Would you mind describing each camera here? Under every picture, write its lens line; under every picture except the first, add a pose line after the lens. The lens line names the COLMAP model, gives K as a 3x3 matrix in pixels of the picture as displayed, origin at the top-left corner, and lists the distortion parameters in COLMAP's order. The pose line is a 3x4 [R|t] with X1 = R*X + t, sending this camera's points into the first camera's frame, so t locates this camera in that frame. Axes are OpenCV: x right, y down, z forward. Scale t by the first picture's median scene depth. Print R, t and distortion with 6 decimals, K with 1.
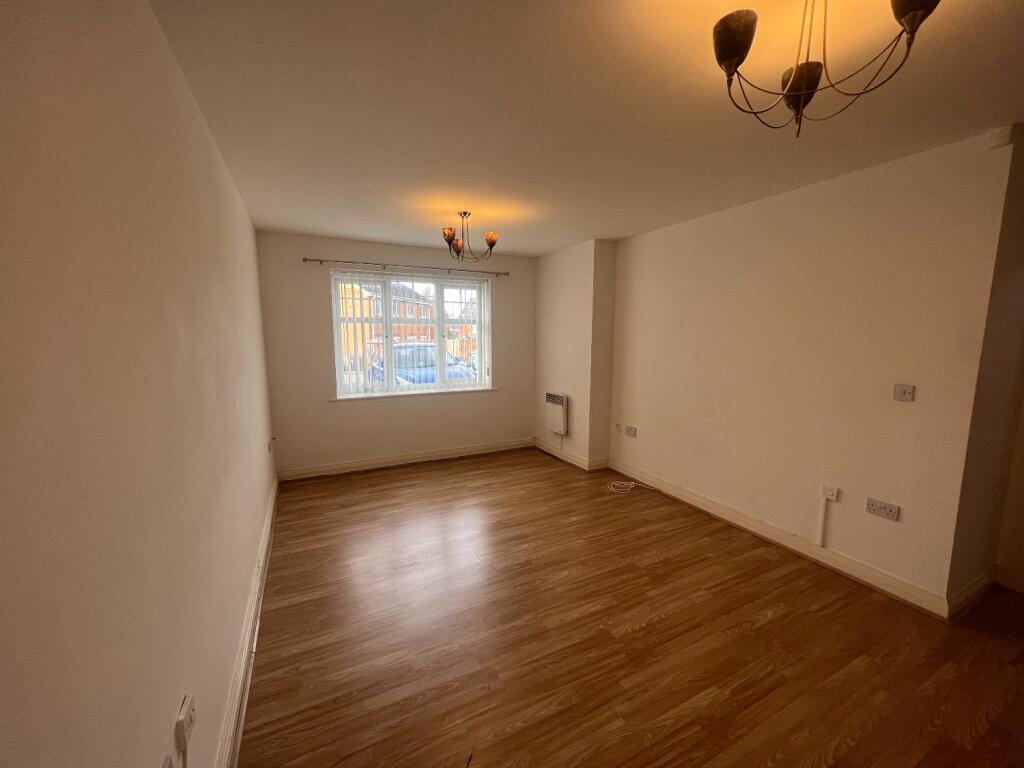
lens RADIAL K [[409.2, 0, 514.9], [0, 409.2, 386.0], [0, 0, 1]] dist [0.001286, -0.000003]
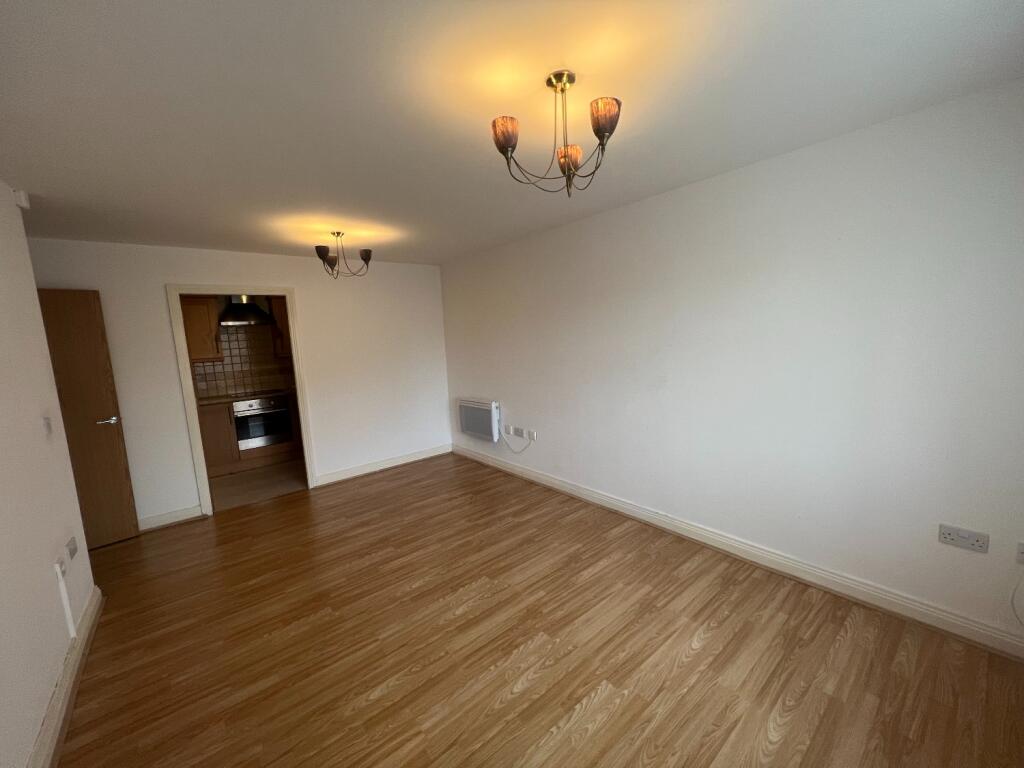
lens RADIAL K [[409.2, 0, 511.9], [0, 409.2, 383.9], [0, 0, 1]] dist [0.001286, -0.000003]
pose [[-0.975246, 0.078557, -0.206700, 0.058358], [0.024811, 0.967739, 0.250732, -0.242704], [0.219728, 0.239397, -0.945732, 1.737516]]
